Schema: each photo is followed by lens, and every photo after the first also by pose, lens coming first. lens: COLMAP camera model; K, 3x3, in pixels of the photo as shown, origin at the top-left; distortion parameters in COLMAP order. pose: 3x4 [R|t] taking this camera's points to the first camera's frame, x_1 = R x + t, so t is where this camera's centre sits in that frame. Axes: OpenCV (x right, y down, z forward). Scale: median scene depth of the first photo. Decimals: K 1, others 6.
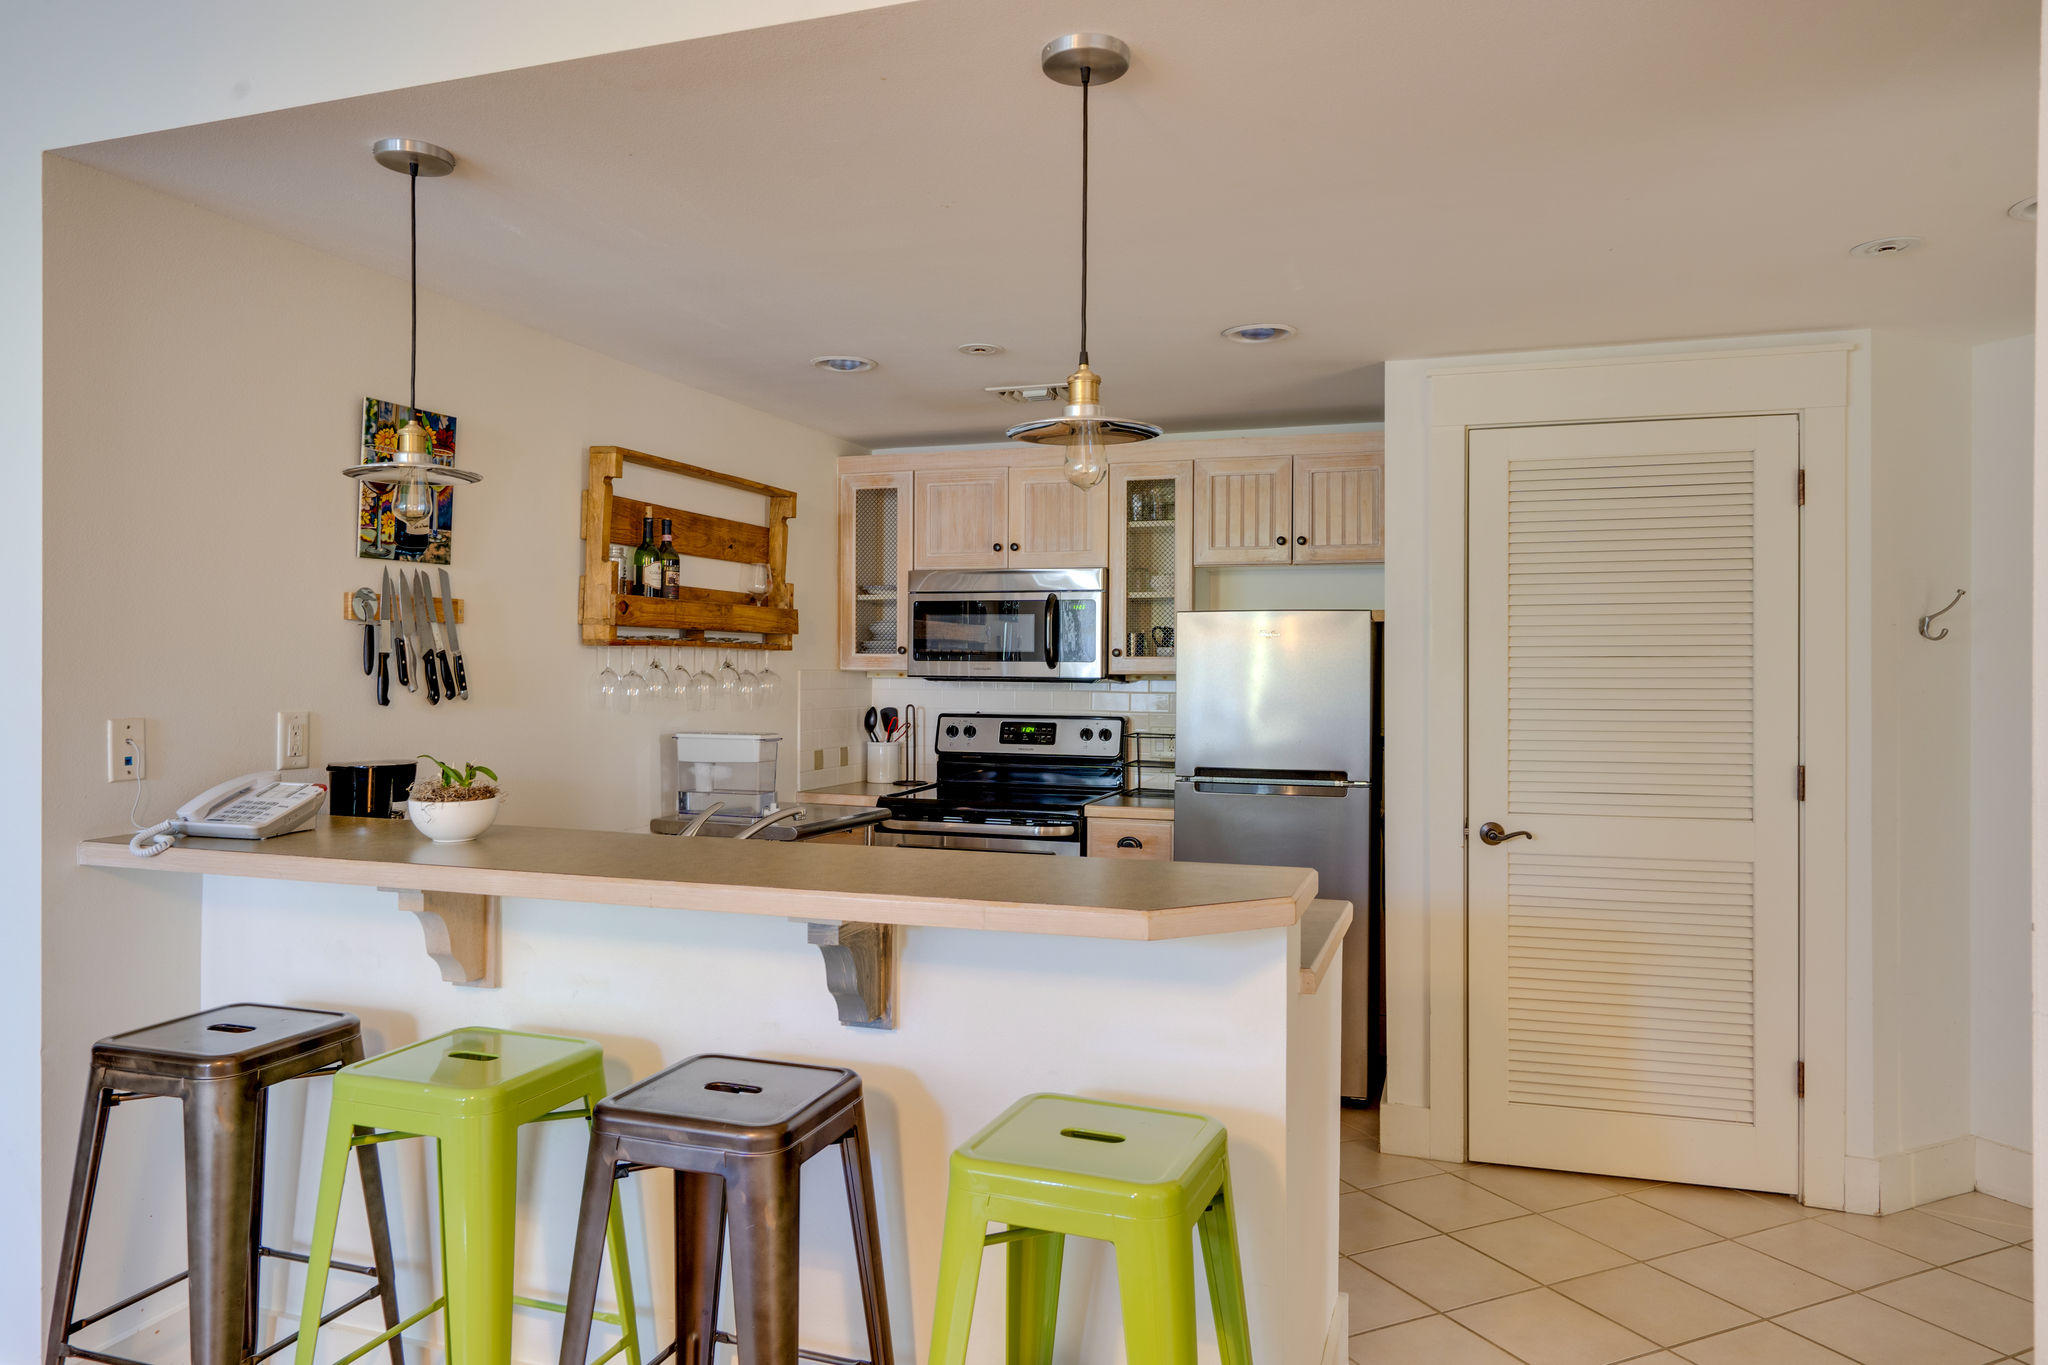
lens RADIAL K [[1374.8, 0, 1024.0], [0, 1374.8, 682.5], [0, 0, 1]] dist [-0.001488, 0.000686]
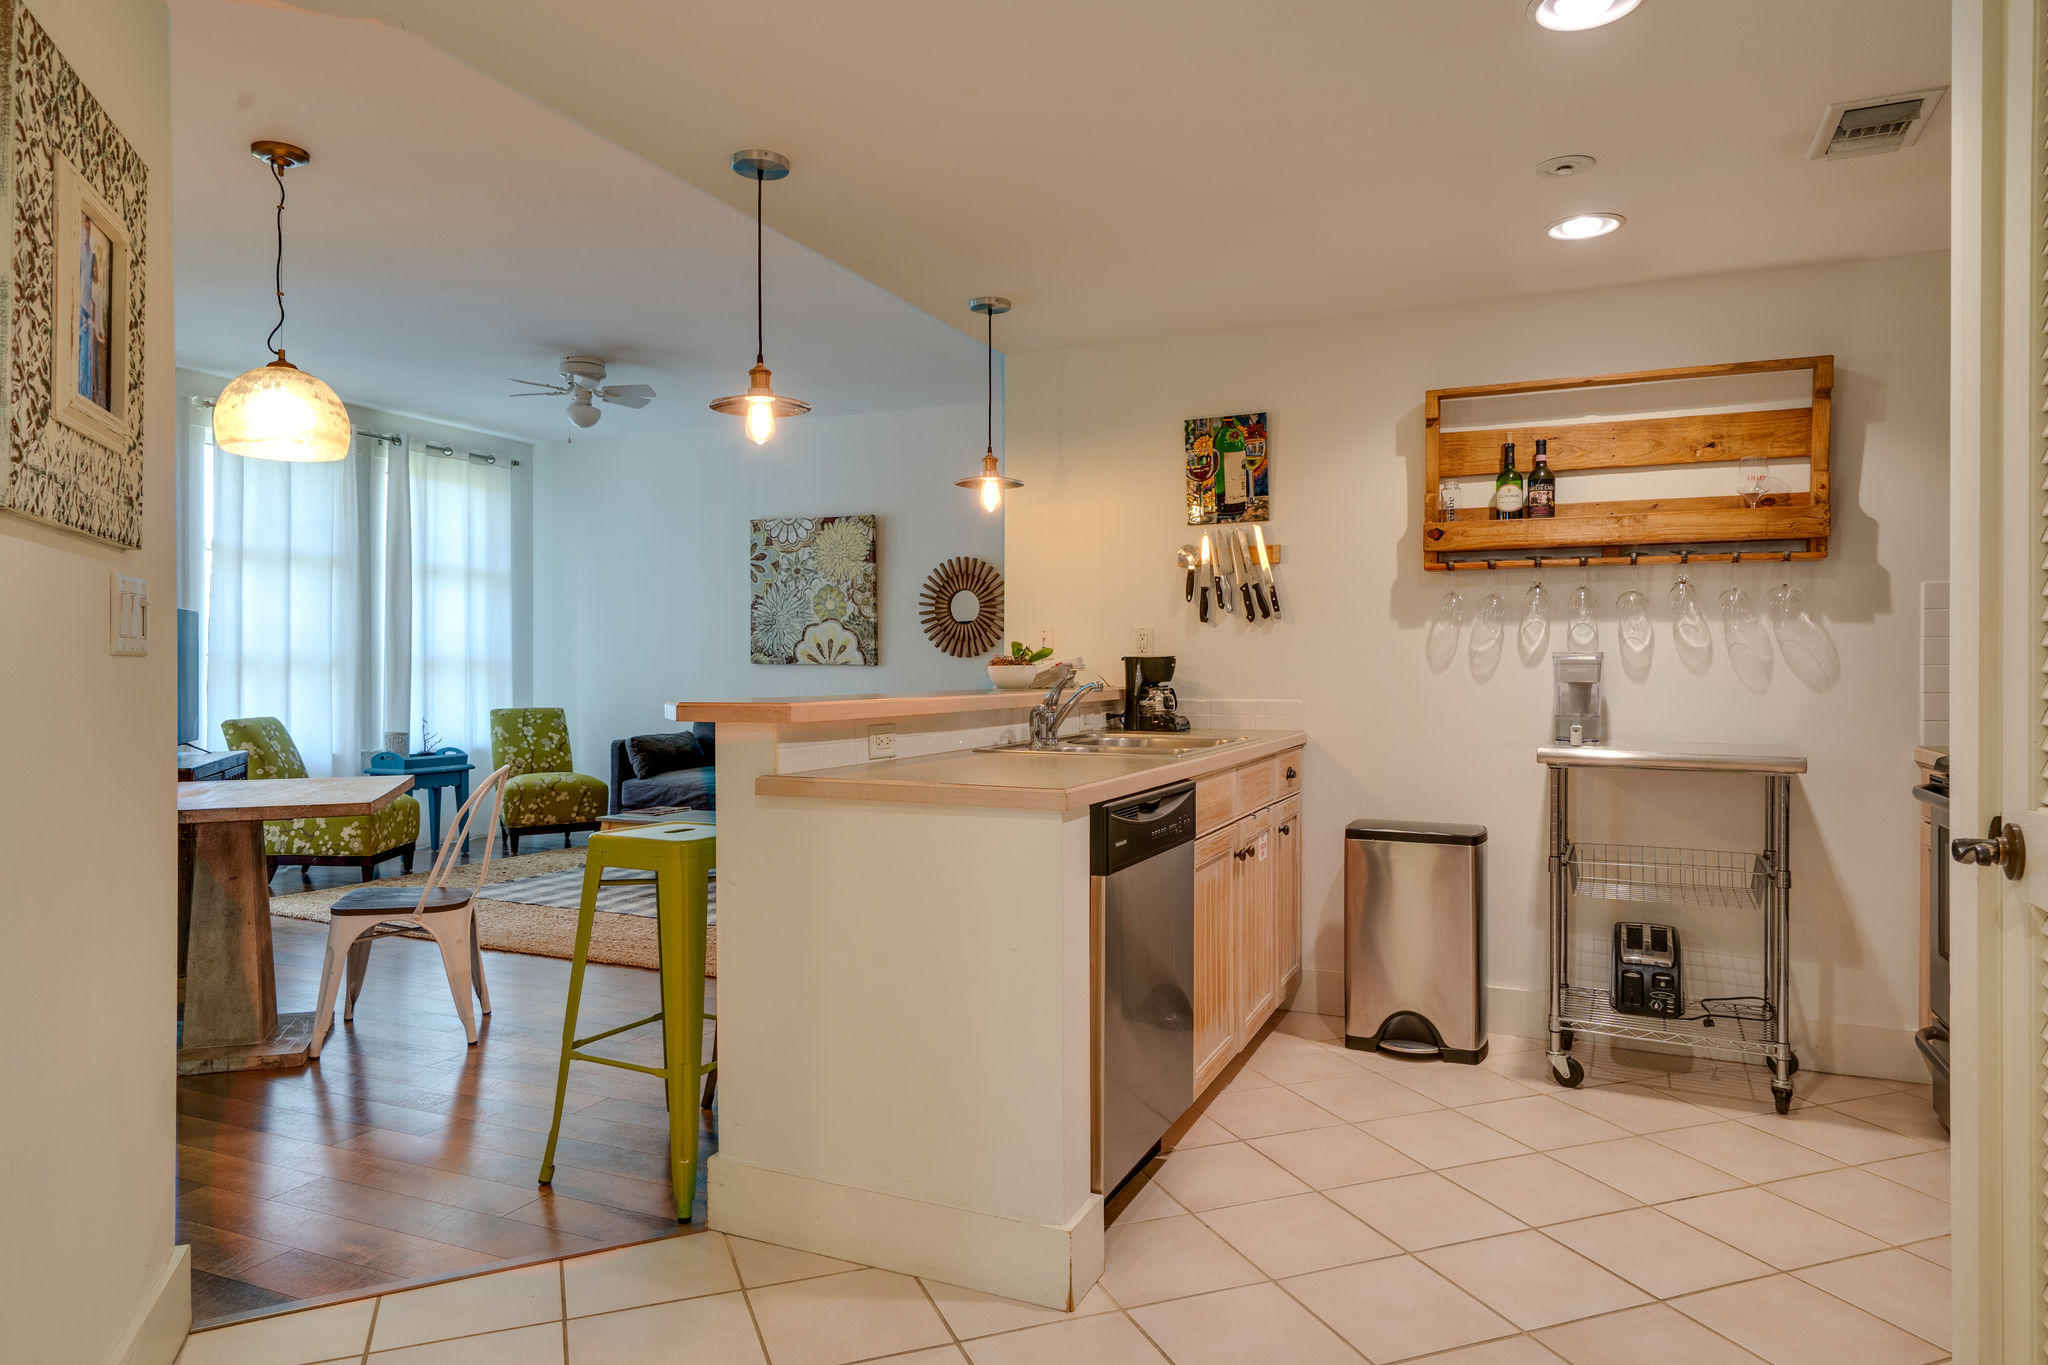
lens RADIAL K [[1292.9, 0, 1017.4], [0, 1292.9, 675.7], [0, 0, 1]] dist [0.003360, 0.001712]
pose [[-0.094748, 0.004293, -0.995492, 0.902602], [-0.007022, 0.999963, 0.004981, 0.065409], [0.995477, 0.007462, -0.094714, 0.883956]]
